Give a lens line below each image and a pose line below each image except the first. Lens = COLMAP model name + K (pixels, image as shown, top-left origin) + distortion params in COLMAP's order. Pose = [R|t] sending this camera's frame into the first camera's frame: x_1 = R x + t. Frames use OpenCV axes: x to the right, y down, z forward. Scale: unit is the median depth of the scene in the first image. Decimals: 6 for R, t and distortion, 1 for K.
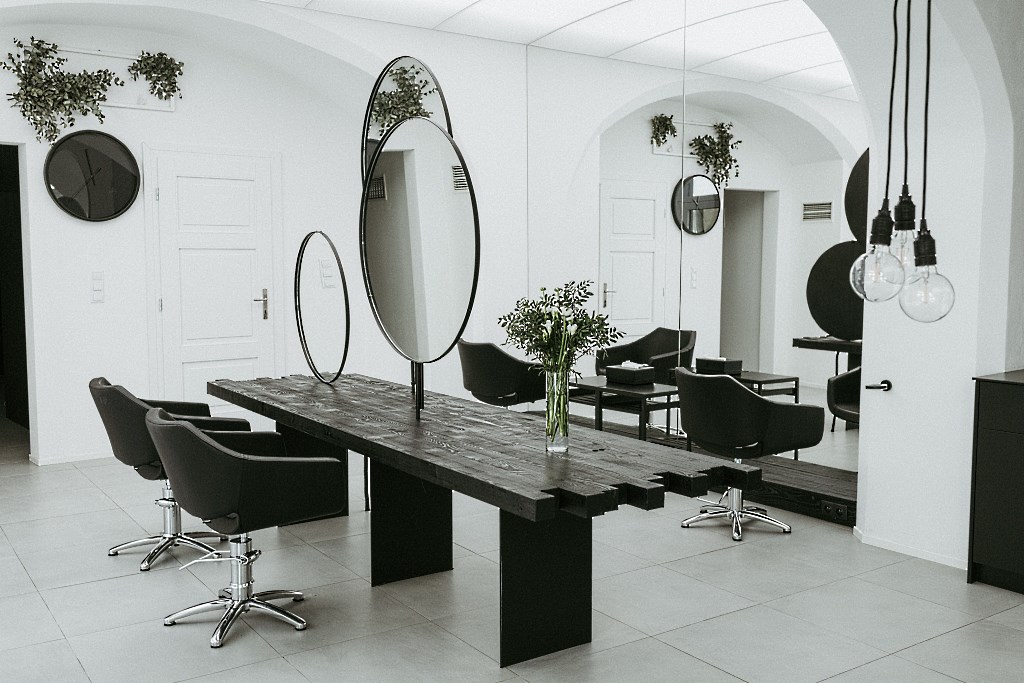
lens RADIAL K [[955.4, 0, 510.6], [0, 955.4, 337.5], [0, 0, 1]] dist [-0.002012, -0.002489]
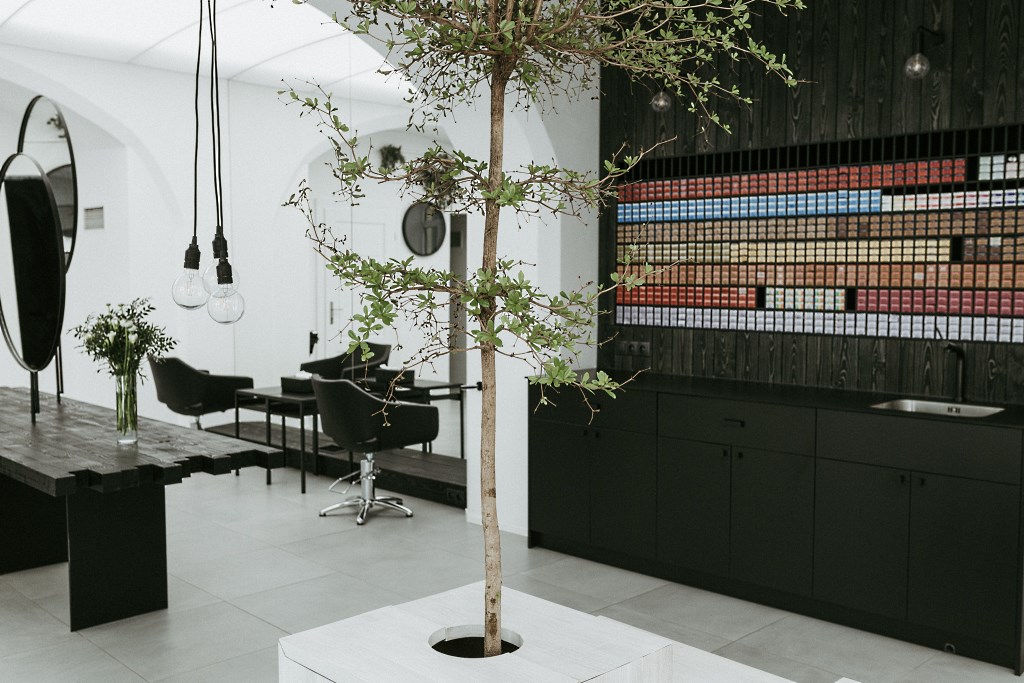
lens RADIAL K [[955.4, 0, 510.6], [0, 955.4, 337.5], [0, 0, 1]] dist [-0.002012, -0.002489]
pose [[0.985692, -0.011127, 0.168189, 0.206894], [0.014631, 0.999701, -0.019607, 0.012641], [-0.167920, 0.021788, 0.985560, -0.150939]]
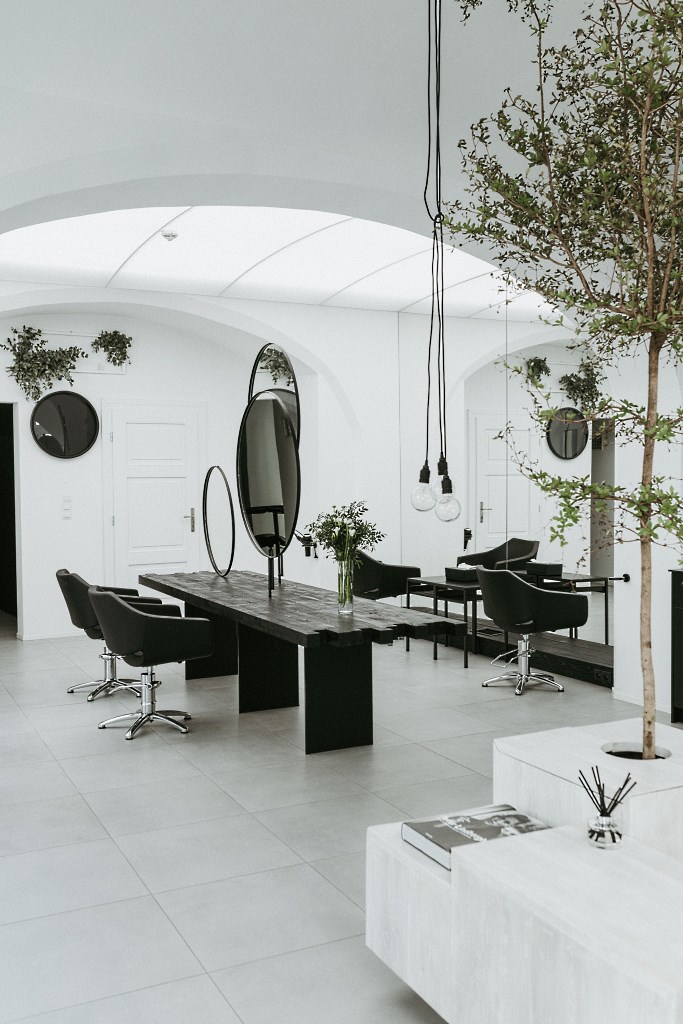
lens RADIAL K [[955.4, 0, 341.5], [0, 955.4, 512.0], [0, 0, 1]] dist [-0.002012, -0.002489]
pose [[0.990059, -0.004835, -0.140570, 0.167535], [-0.001696, 0.998926, -0.046302, 0.018640], [0.140643, 0.046080, 0.988987, -0.331127]]
